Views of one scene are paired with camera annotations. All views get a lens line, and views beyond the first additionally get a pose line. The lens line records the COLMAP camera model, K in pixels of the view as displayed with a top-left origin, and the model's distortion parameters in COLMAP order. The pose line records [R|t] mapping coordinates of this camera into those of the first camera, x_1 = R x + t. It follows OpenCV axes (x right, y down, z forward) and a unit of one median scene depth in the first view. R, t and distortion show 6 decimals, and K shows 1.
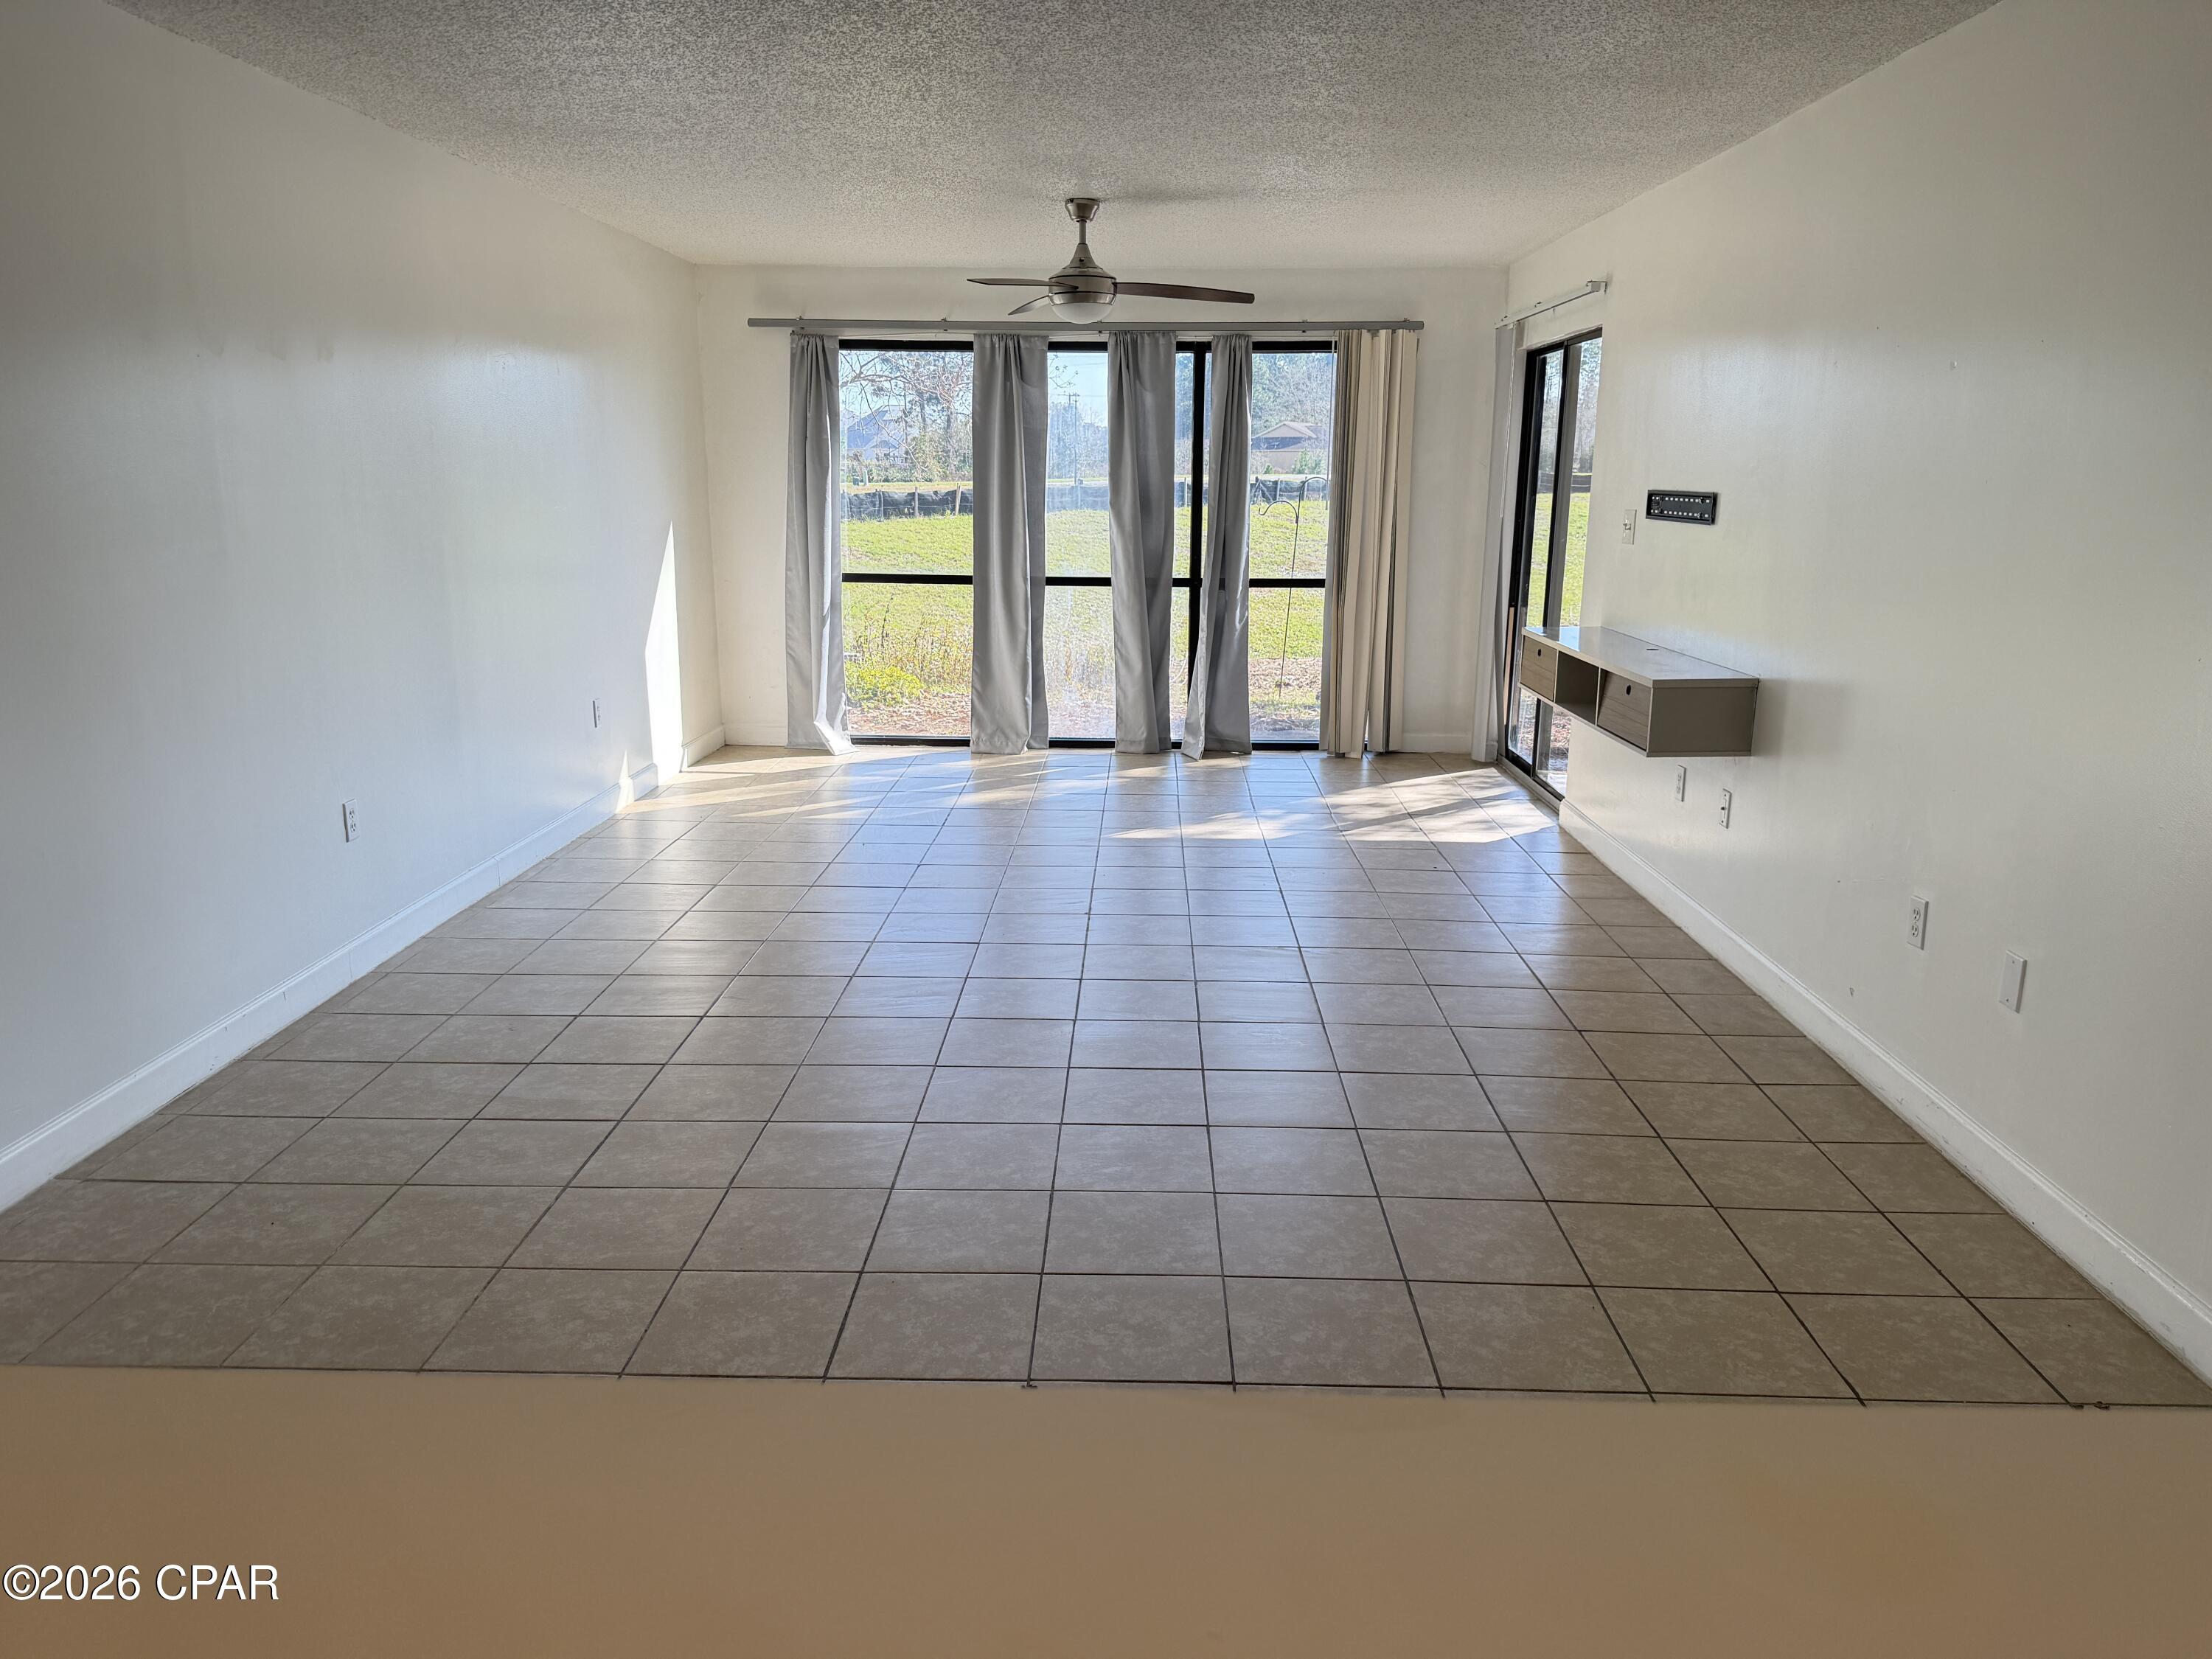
lens RADIAL K [[1538.3, 0, 1106.0], [0, 1538.3, 829.5], [0, 0, 1]] dist [0.152283, -0.313665]
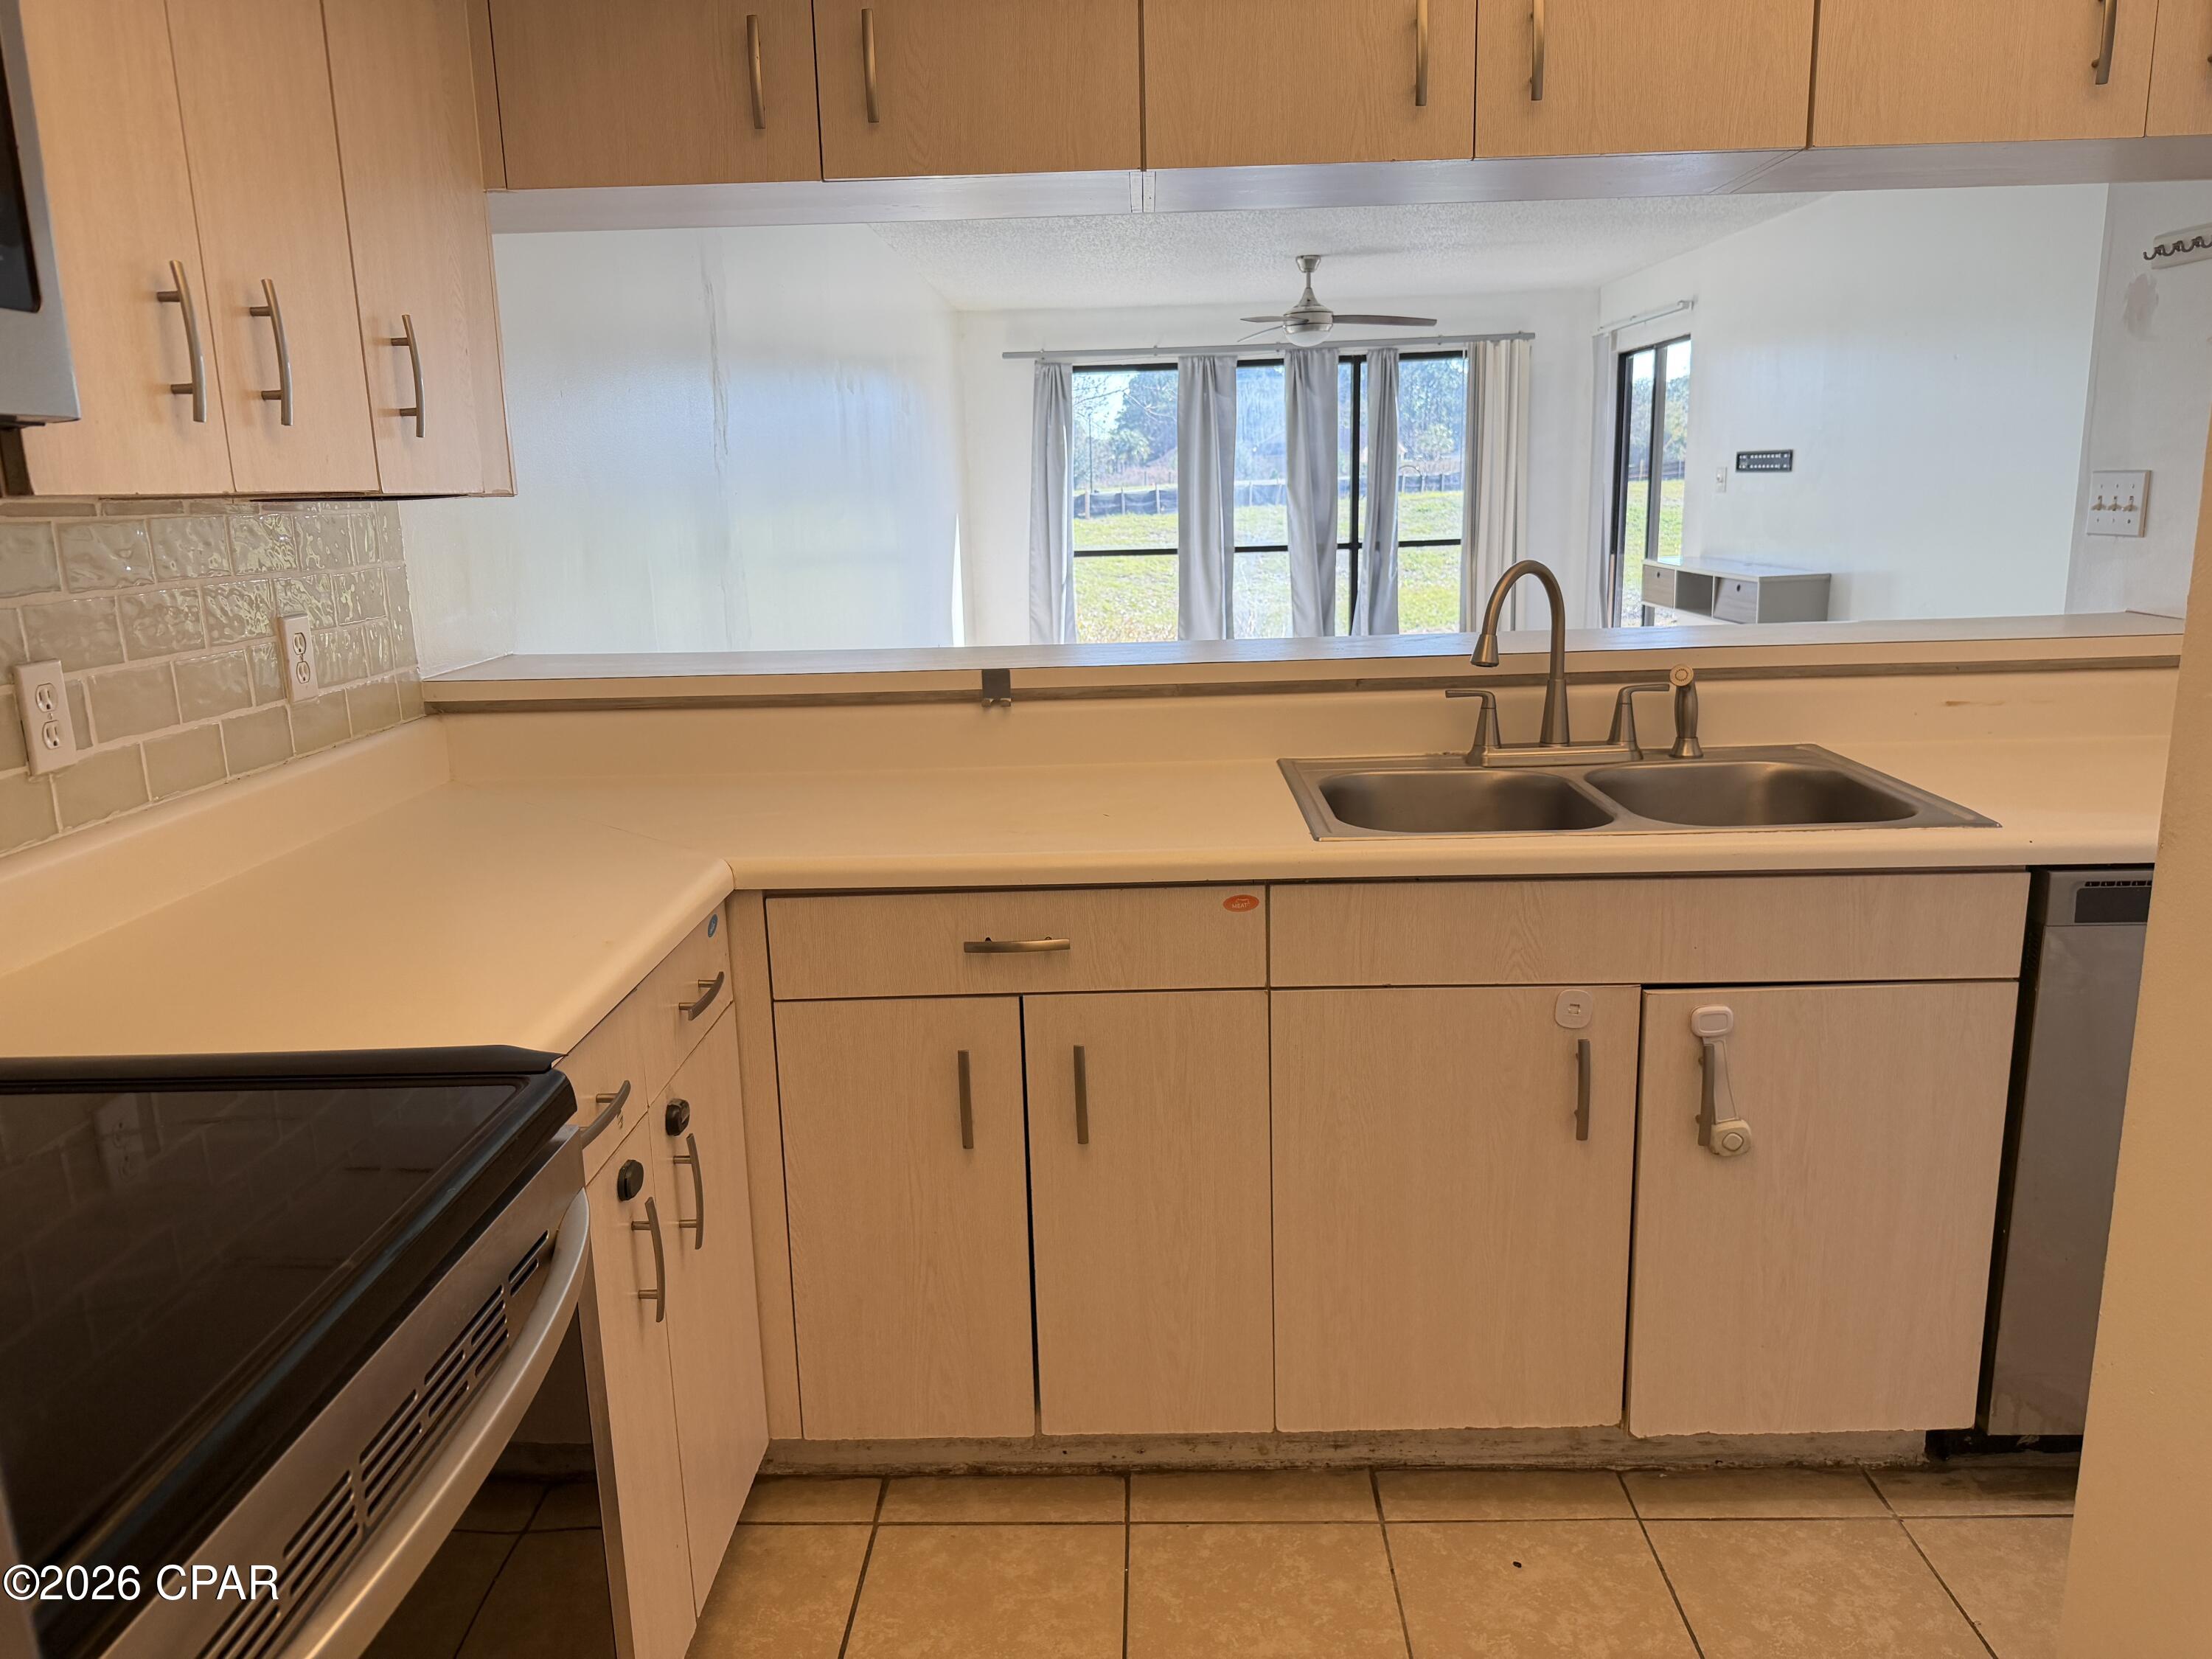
lens RADIAL K [[1538.3, 0, 1106.0], [0, 1538.3, 829.5], [0, 0, 1]] dist [0.152283, -0.313665]
pose [[0.999373, -0.034888, -0.006110, -0.149696], [0.034841, 0.999364, -0.007548, 0.075451], [0.006369, 0.007331, 0.999953, -0.268492]]
